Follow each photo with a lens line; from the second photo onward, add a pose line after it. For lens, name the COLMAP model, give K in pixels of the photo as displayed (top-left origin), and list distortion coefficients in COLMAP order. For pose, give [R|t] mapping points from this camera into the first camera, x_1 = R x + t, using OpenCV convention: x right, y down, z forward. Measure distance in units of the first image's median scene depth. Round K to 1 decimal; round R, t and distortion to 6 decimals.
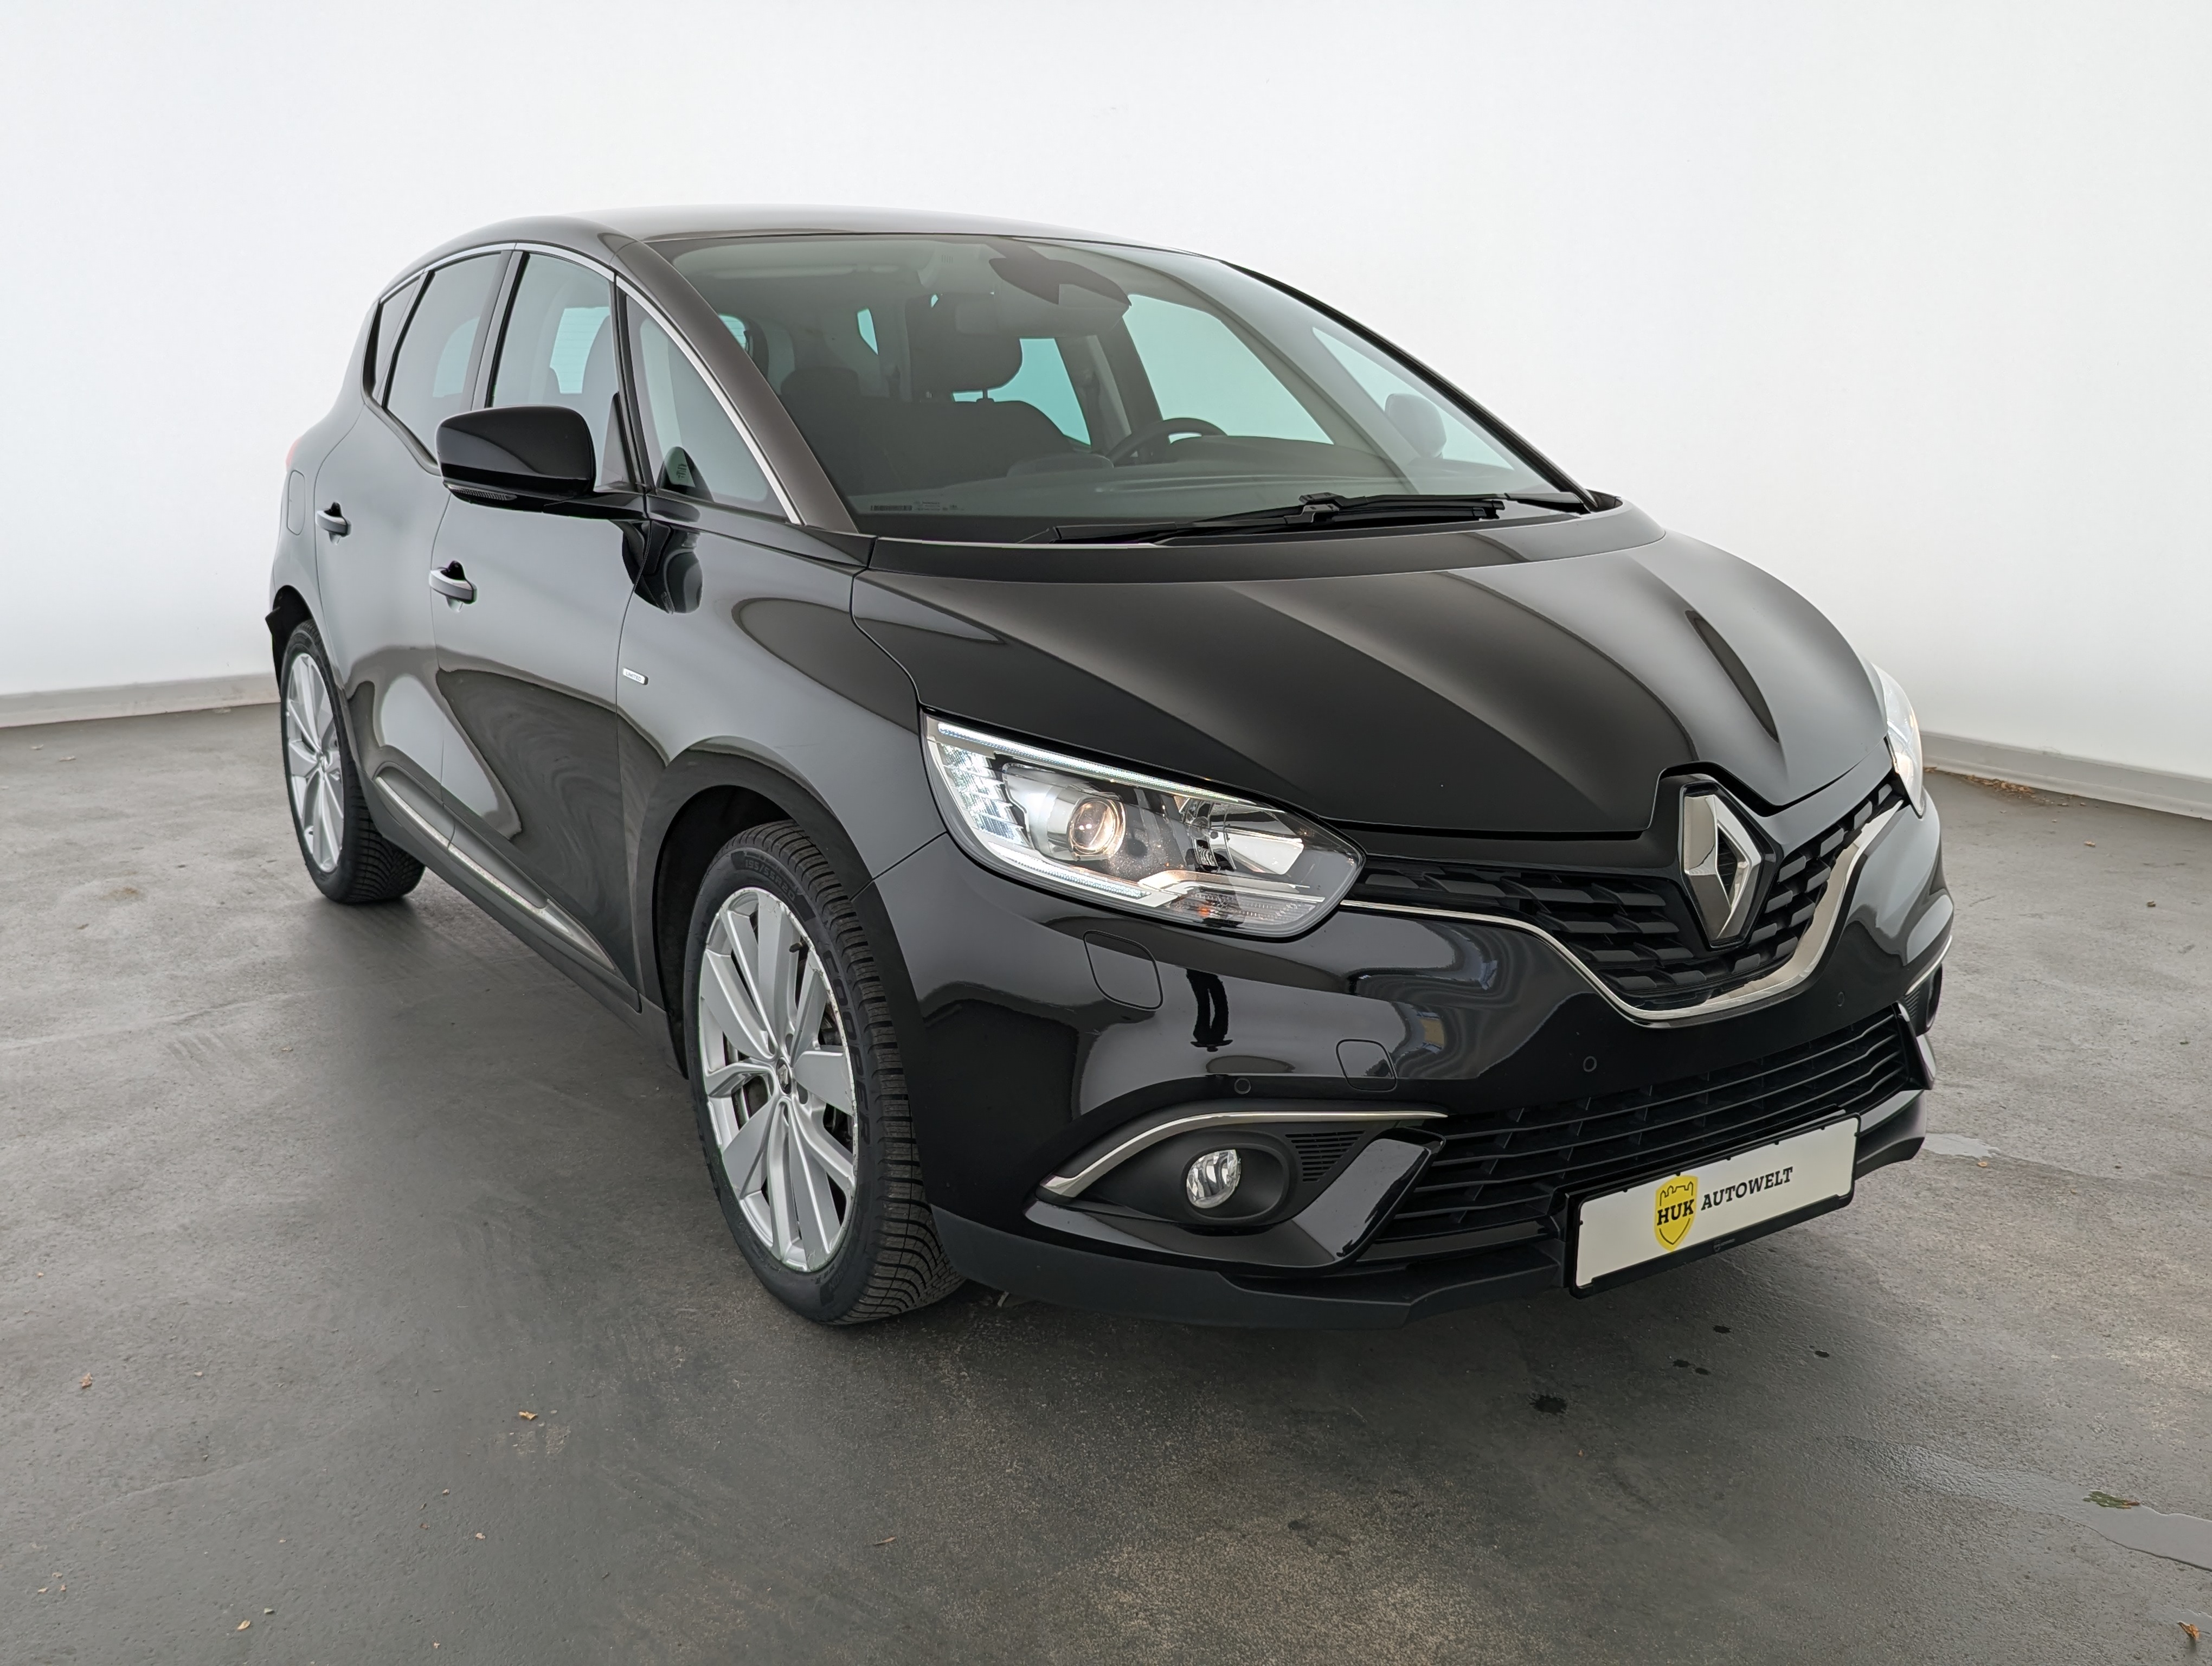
lens RADIAL K [[2139.3, 0, 1105.1], [0, 2139.3, 877.2], [0, 0, 1]] dist [0.174621, -0.282962]
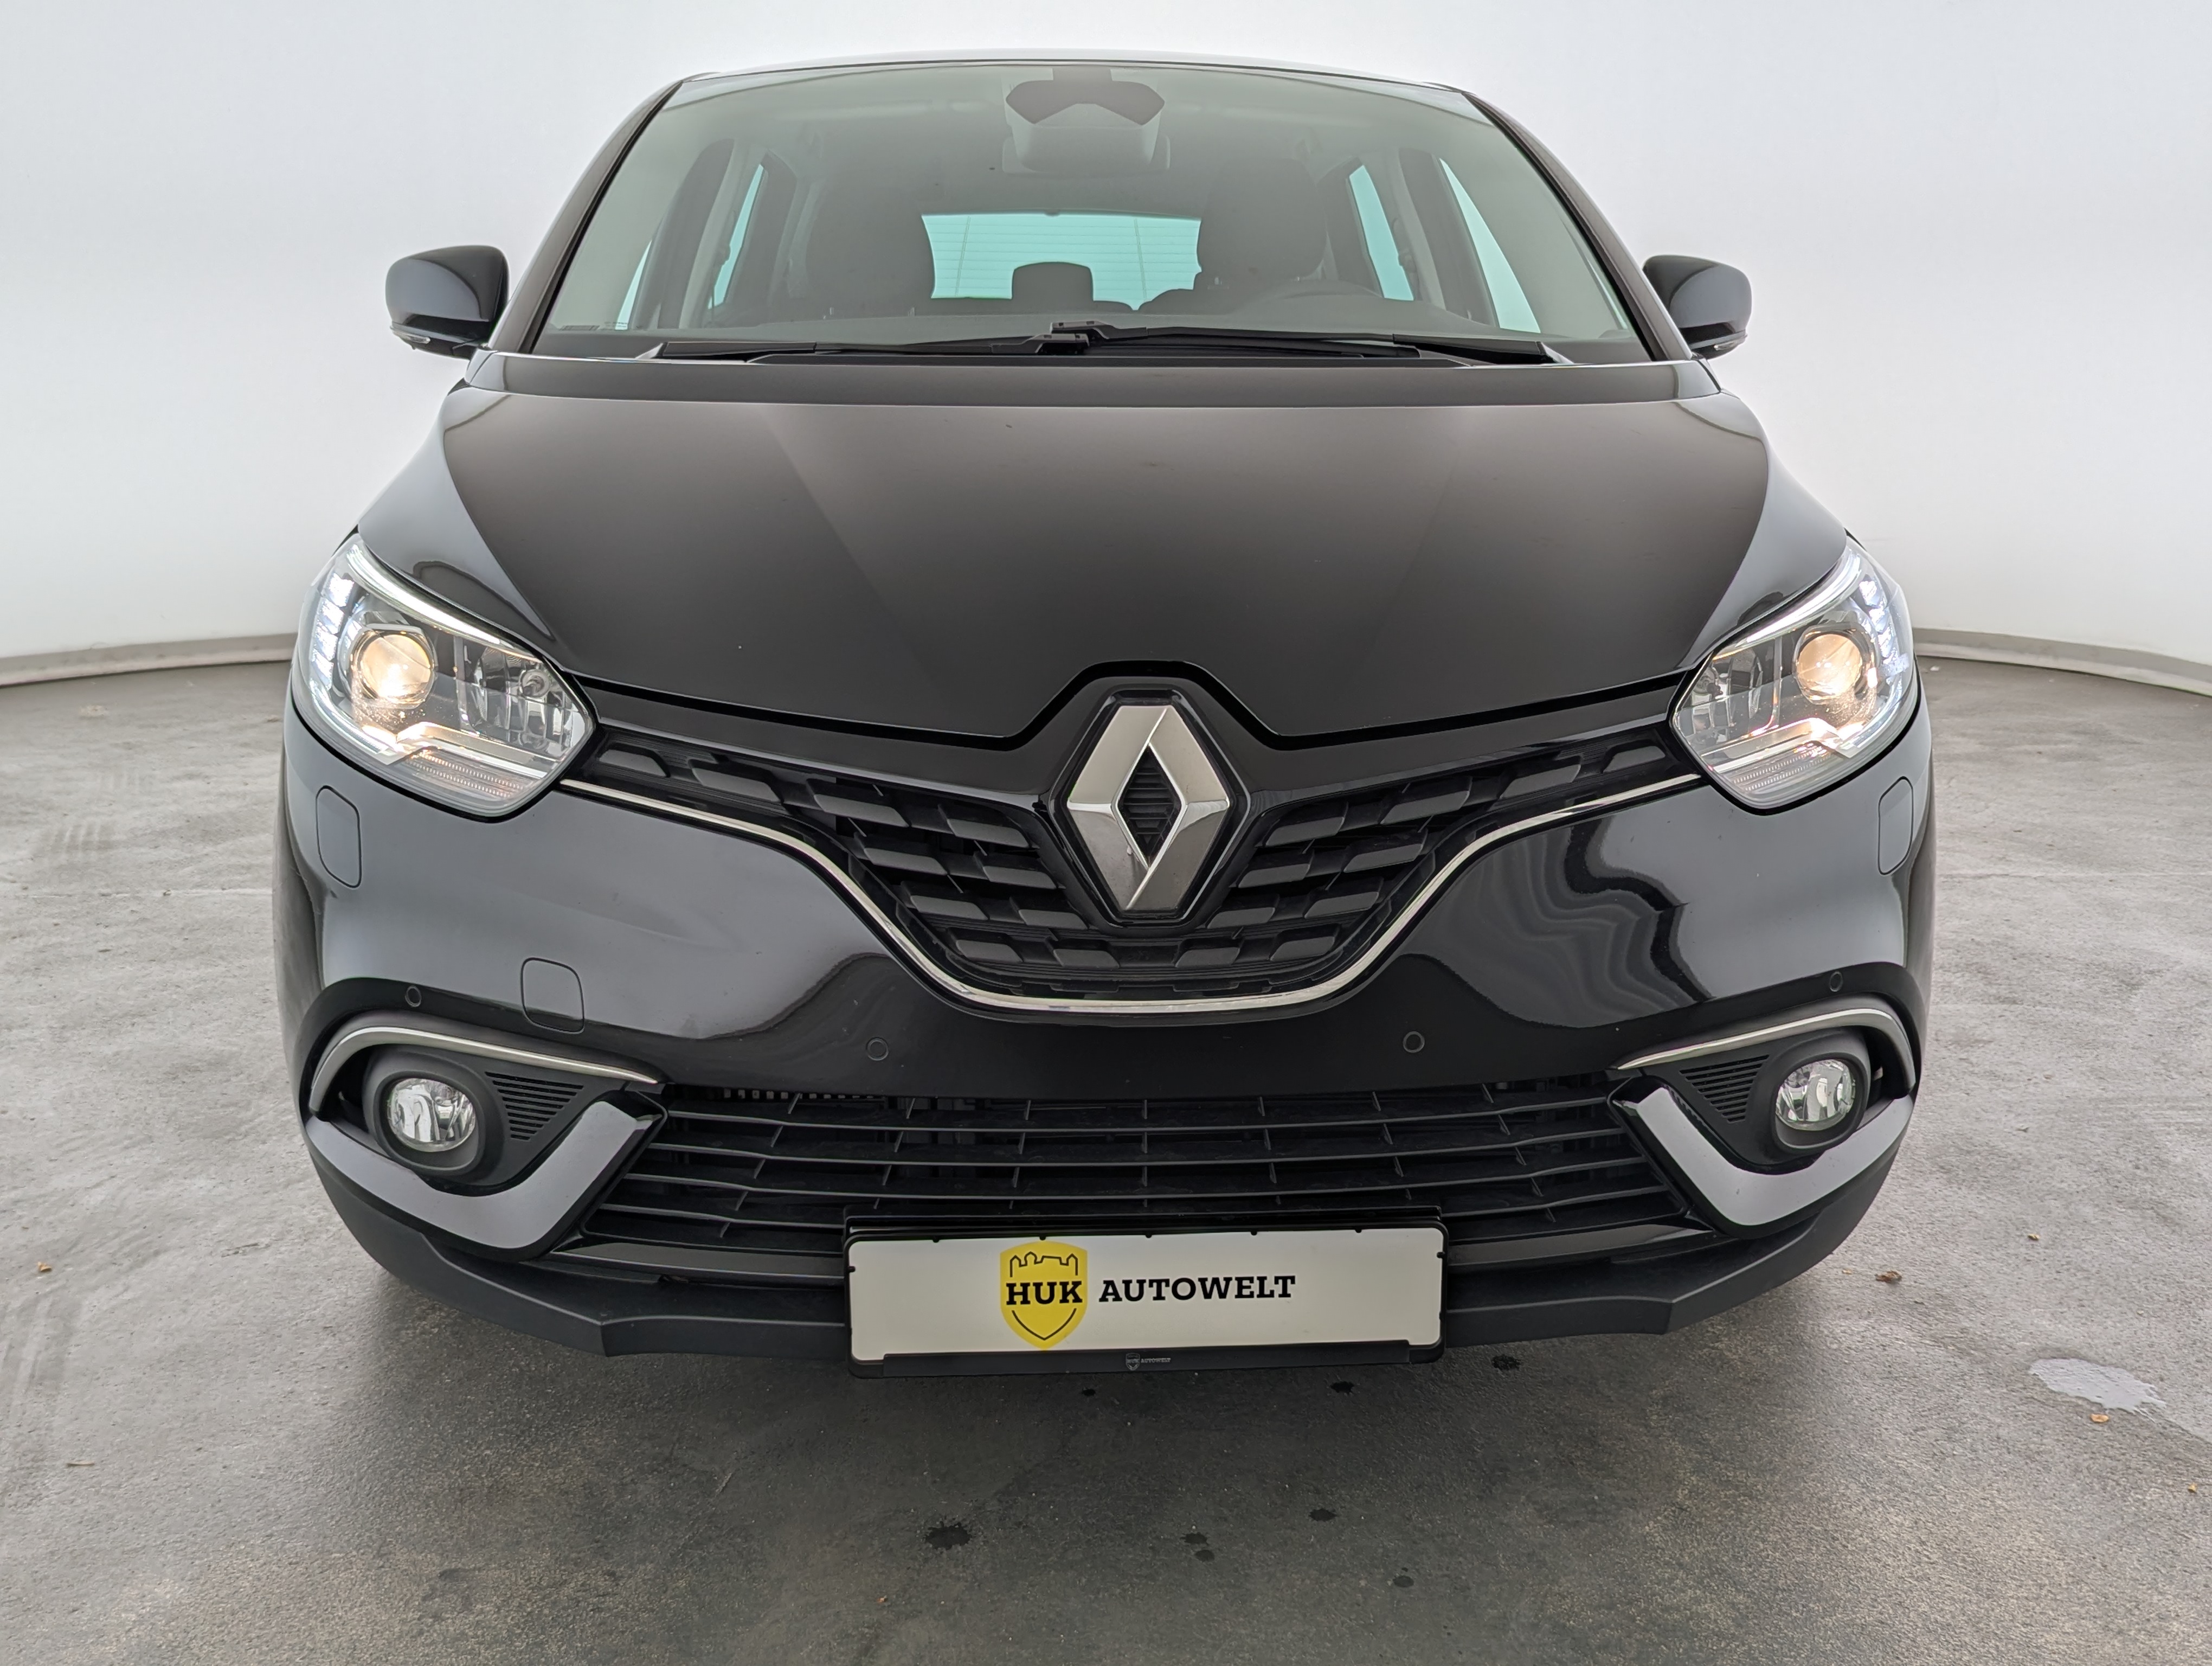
lens RADIAL K [[2139.3, 0, 1105.1], [0, 2139.3, 877.2], [0, 0, 1]] dist [0.174621, -0.282962]
pose [[0.846082, 0.119264, -0.519540, 0.611846], [-0.129347, 0.991455, 0.016951, 0.007049], [0.517122, 0.052859, 0.854278, 0.402053]]
